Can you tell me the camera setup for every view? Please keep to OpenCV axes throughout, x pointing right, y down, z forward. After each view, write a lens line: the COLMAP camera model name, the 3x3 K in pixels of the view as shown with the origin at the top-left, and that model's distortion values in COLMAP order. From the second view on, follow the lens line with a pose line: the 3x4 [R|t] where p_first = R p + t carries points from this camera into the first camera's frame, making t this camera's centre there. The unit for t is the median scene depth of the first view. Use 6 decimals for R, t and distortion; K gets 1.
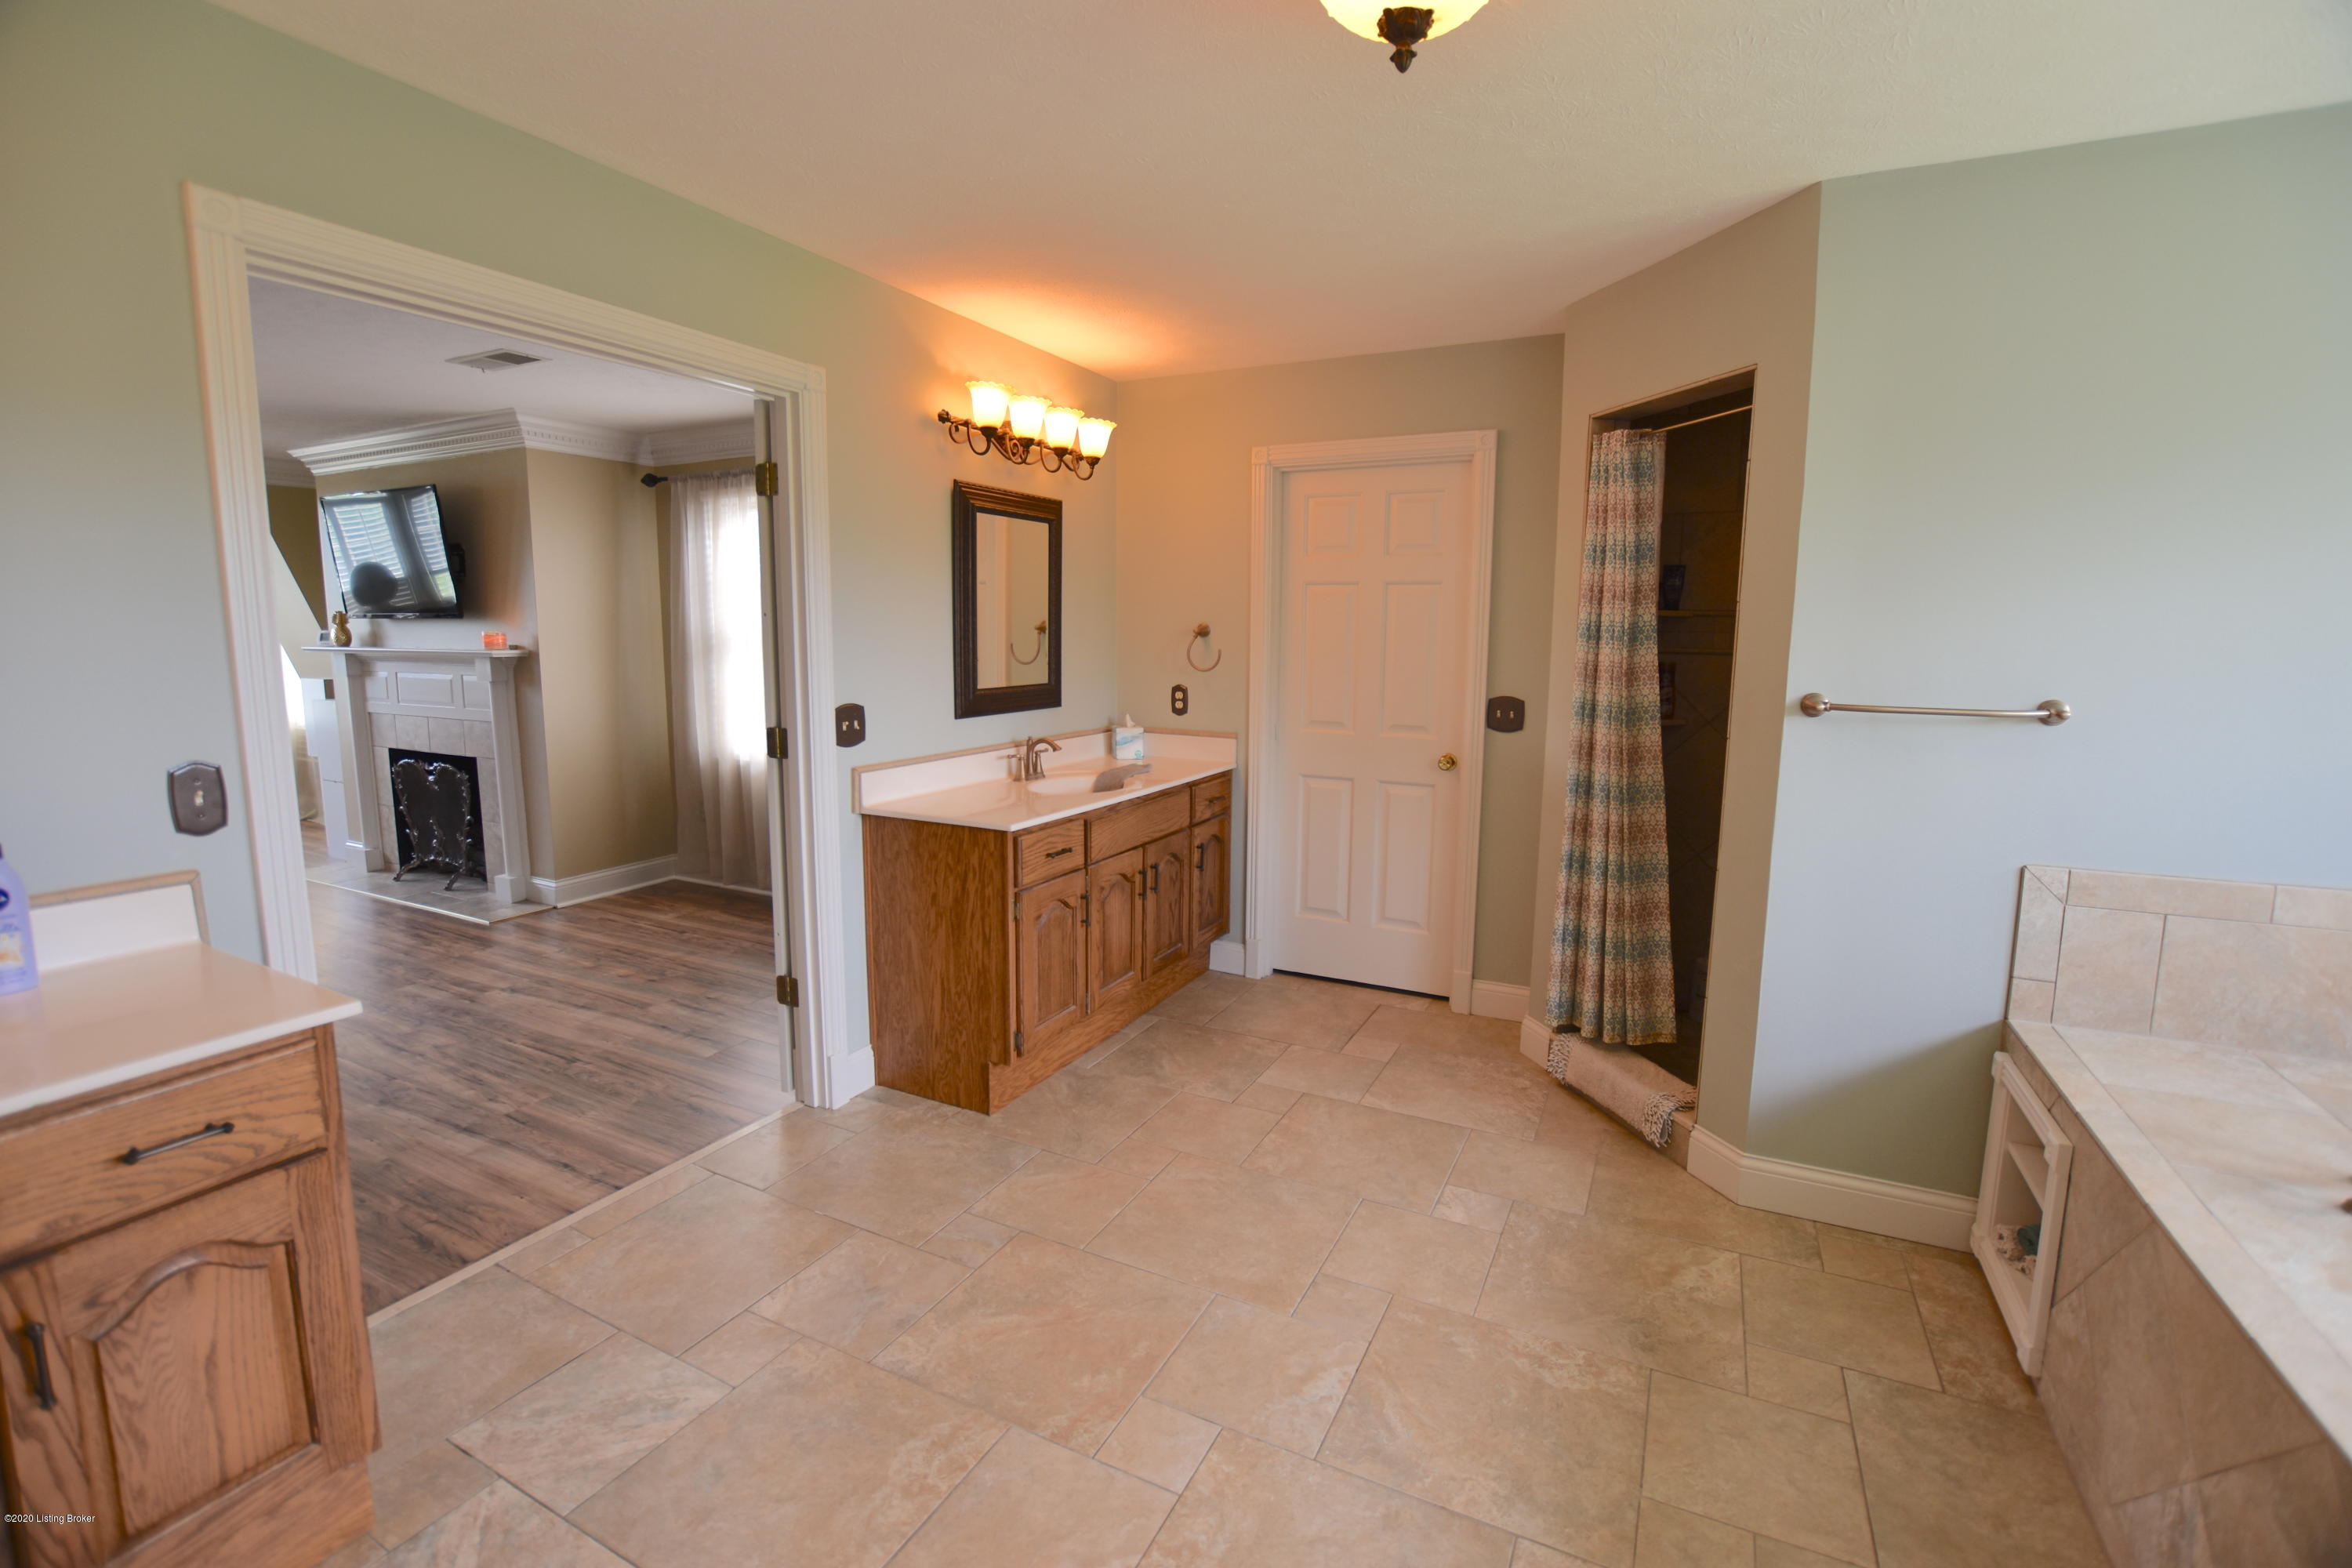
lens RADIAL K [[1034.7, 0, 1173.9], [0, 1034.7, 770.1], [0, 0, 1]] dist [-0.018411, 0.000561]
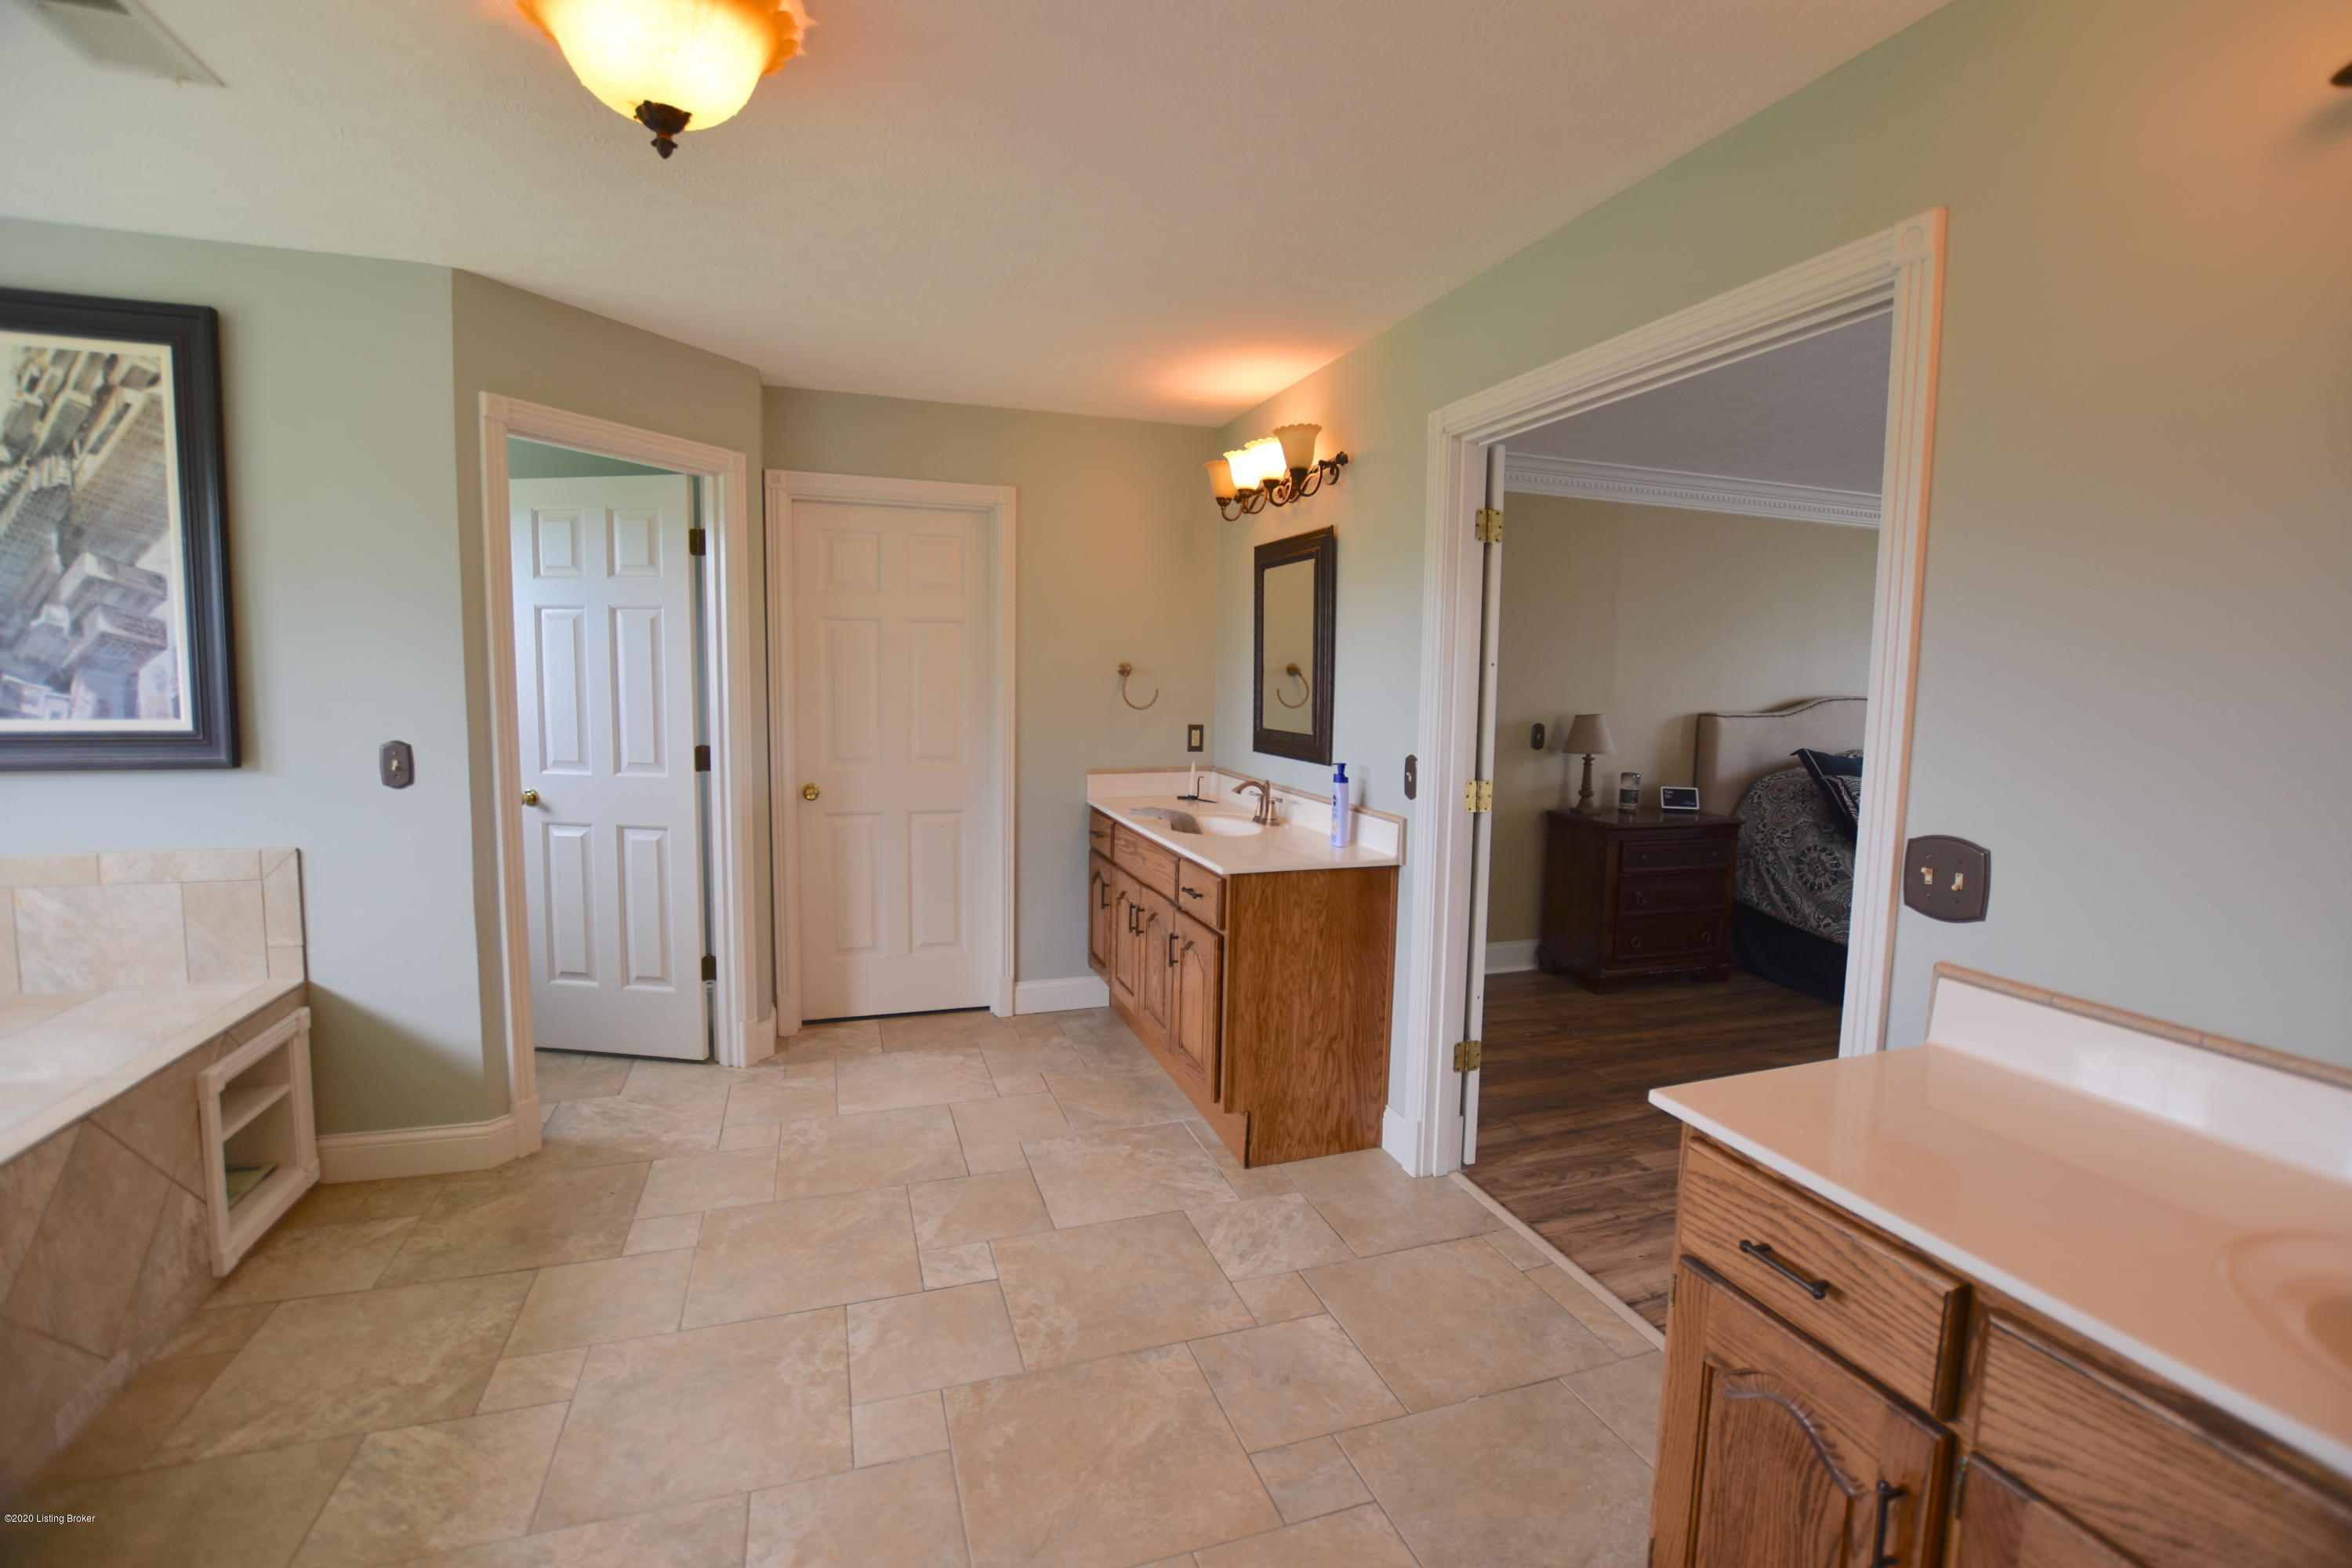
lens RADIAL K [[1034.7, 0, 1169.6], [0, 1034.7, 775.5], [0, 0, 1]] dist [-0.018411, 0.000561]
pose [[-0.695817, 0.053232, -0.716244, 0.486675], [-0.119305, 0.974828, 0.188353, -0.222781], [0.708241, 0.216511, -0.671950, 1.666151]]
